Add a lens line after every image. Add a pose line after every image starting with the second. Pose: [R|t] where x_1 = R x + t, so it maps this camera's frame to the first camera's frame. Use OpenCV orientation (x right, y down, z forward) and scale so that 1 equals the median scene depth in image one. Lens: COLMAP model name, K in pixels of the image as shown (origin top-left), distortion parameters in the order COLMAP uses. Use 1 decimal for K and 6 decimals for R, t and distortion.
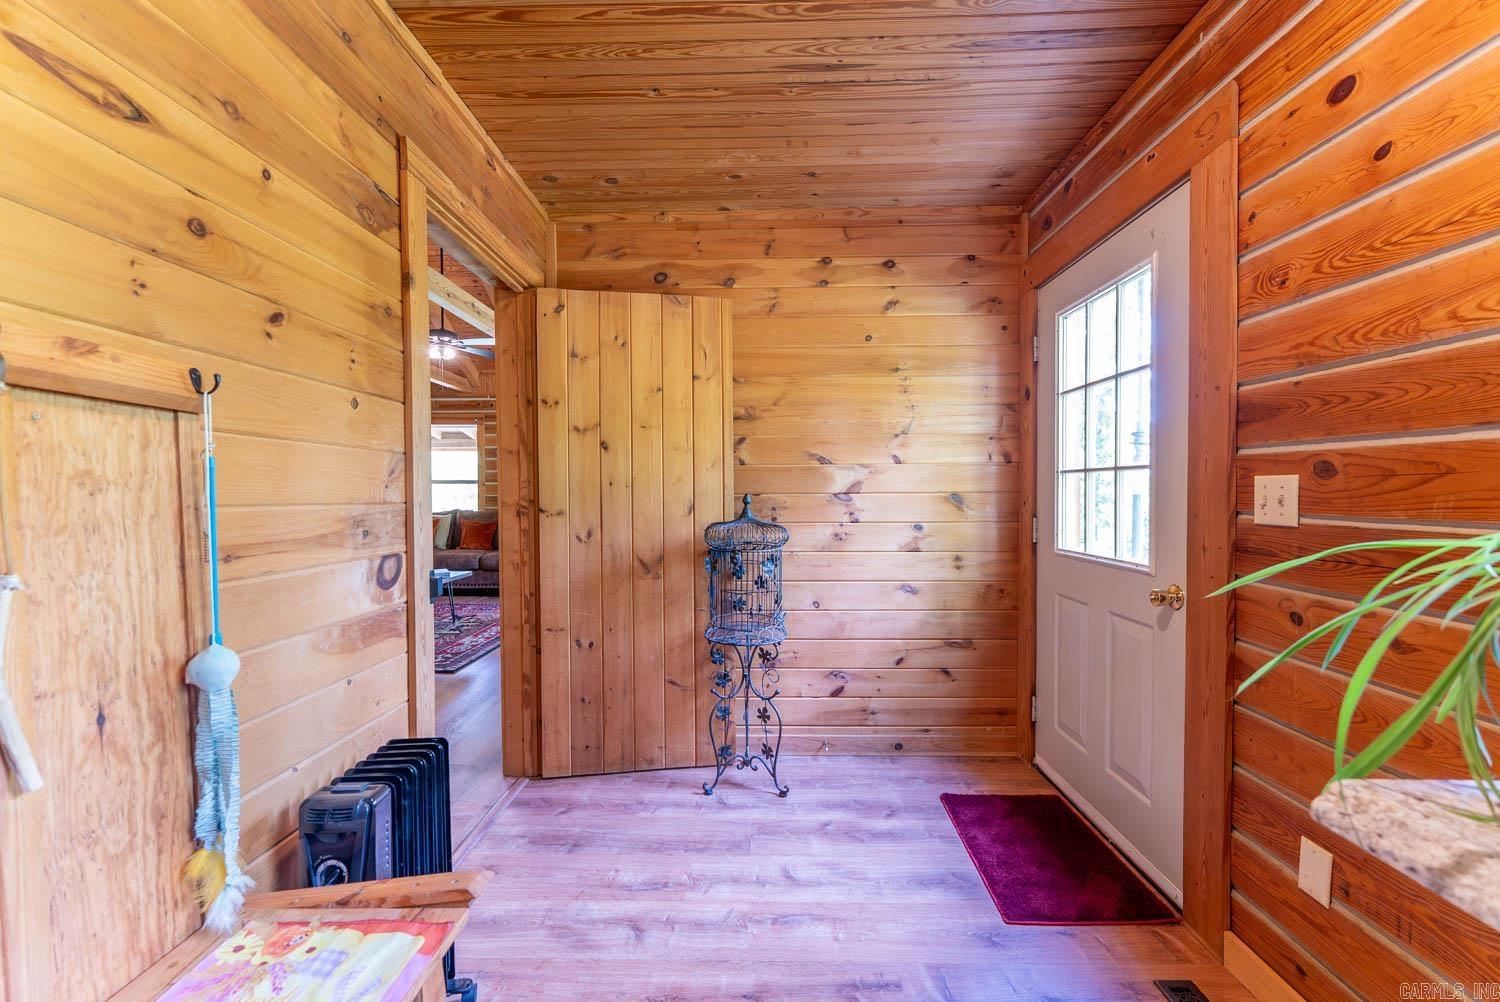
lens RADIAL K [[602.6, 0, 750.0], [0, 602.6, 501.0], [0, 0, 1]] dist [0.002014, 0.000029]
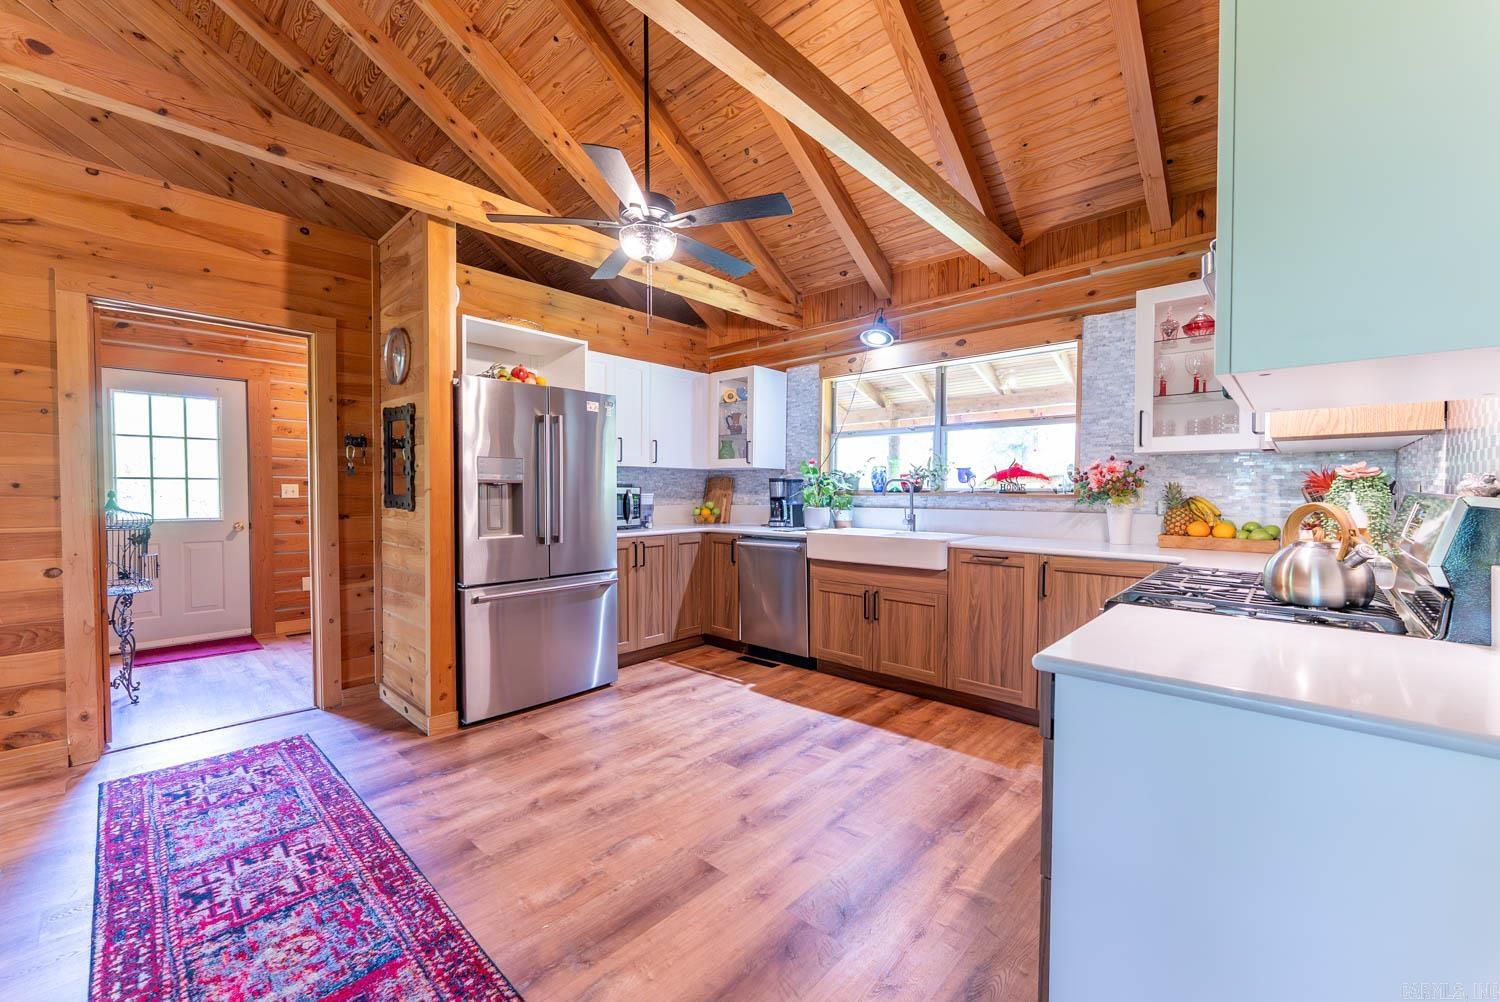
lens RADIAL K [[600.9, 0, 745.3], [0, 600.9, 503.3], [0, 0, 1]] dist [-0.000963, -0.000259]
pose [[-0.744199, -0.013641, 0.667819, -0.689035], [0.012947, 0.999309, 0.034840, -0.003498], [-0.667833, 0.034574, -0.743508, 0.356011]]
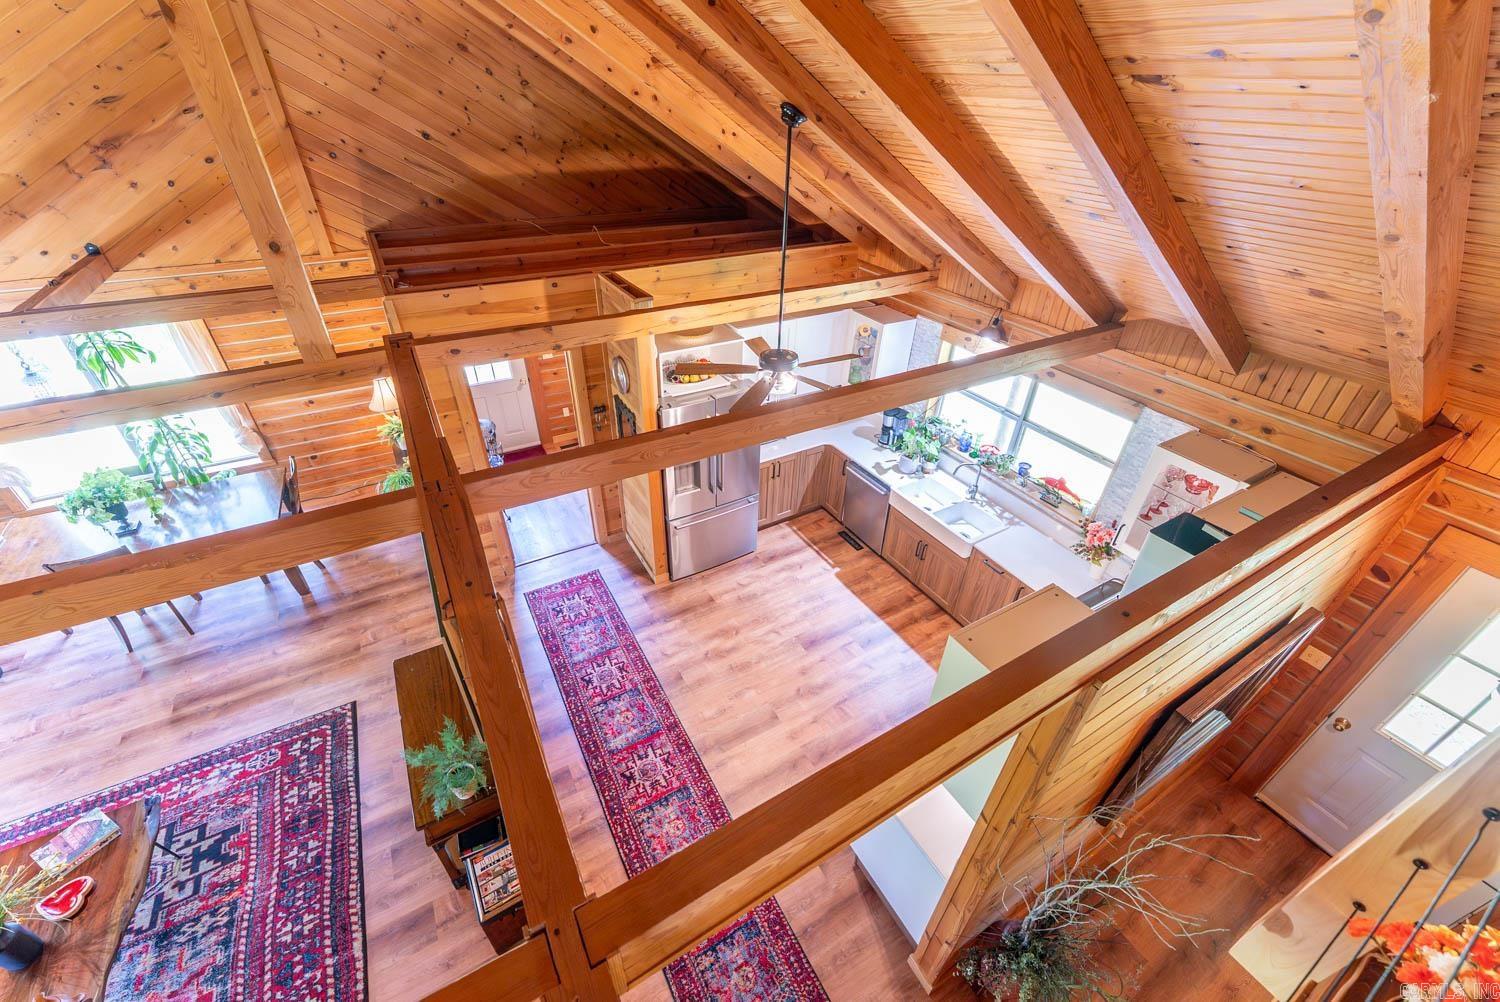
lens RADIAL K [[600.9, 0, 745.3], [0, 600.9, 503.3], [0, 0, 1]] dist [-0.000963, -0.000259]
pose [[-0.514167, -0.499942, 0.696914, -0.810327], [-0.004812, 0.814217, 0.580541, -0.376065], [-0.857677, 0.295141, -0.421049, 0.399266]]
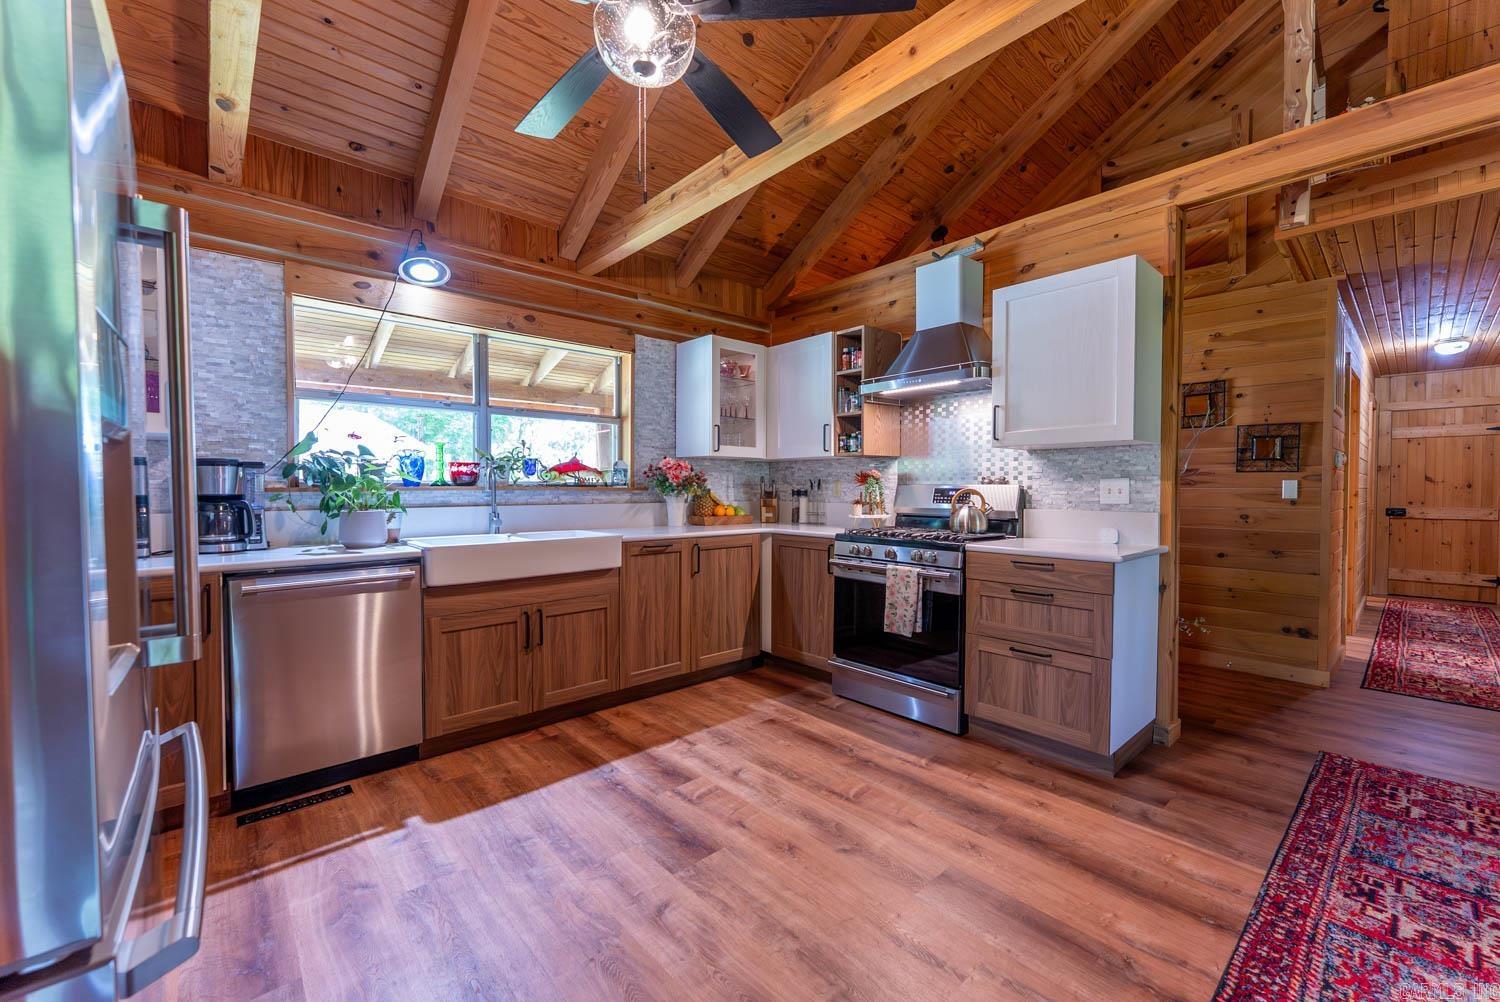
lens RADIAL K [[600.9, 0, 745.3], [0, 600.9, 503.3], [0, 0, 1]] dist [-0.000963, -0.000259]
pose [[-0.734400, 0.019594, -0.678434, -0.272543], [-0.011465, 0.999082, 0.041266, -0.000106], [0.678620, 0.038084, -0.733502, 0.297486]]
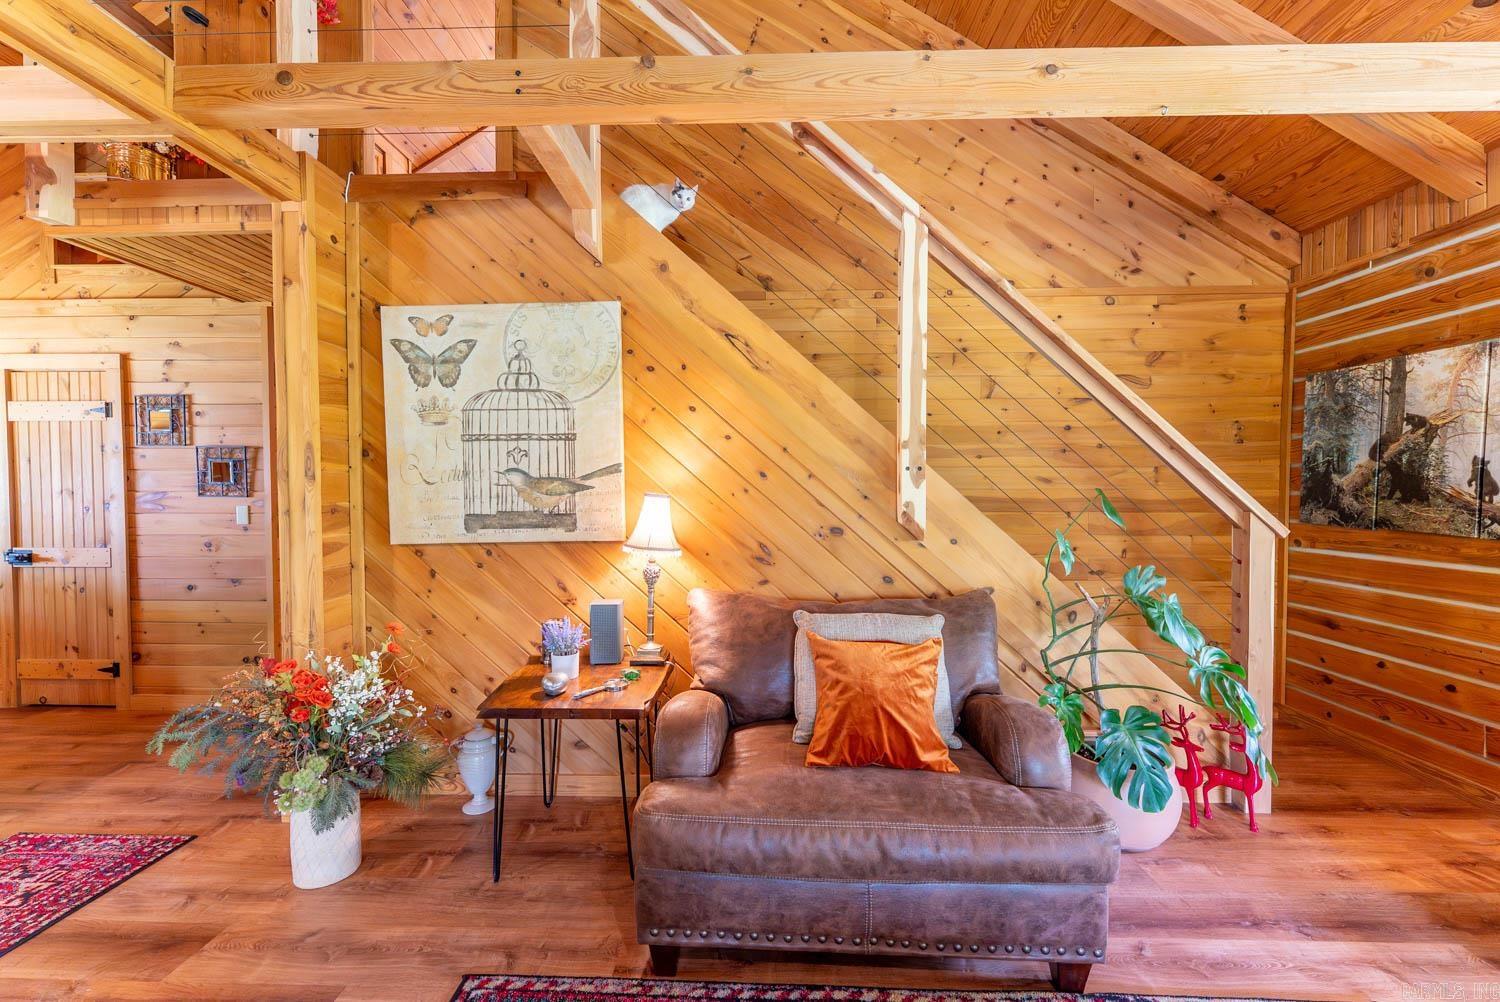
lens RADIAL K [[599.1, 0, 745.7], [0, 599.1, 505.1], [0, 0, 1]] dist [-0.001668, -0.000255]
pose [[-0.012024, 0.030645, -0.999458, -0.476680], [-0.016839, 0.999382, 0.030845, -0.026992], [0.999786, 0.017200, -0.011501, 0.664531]]
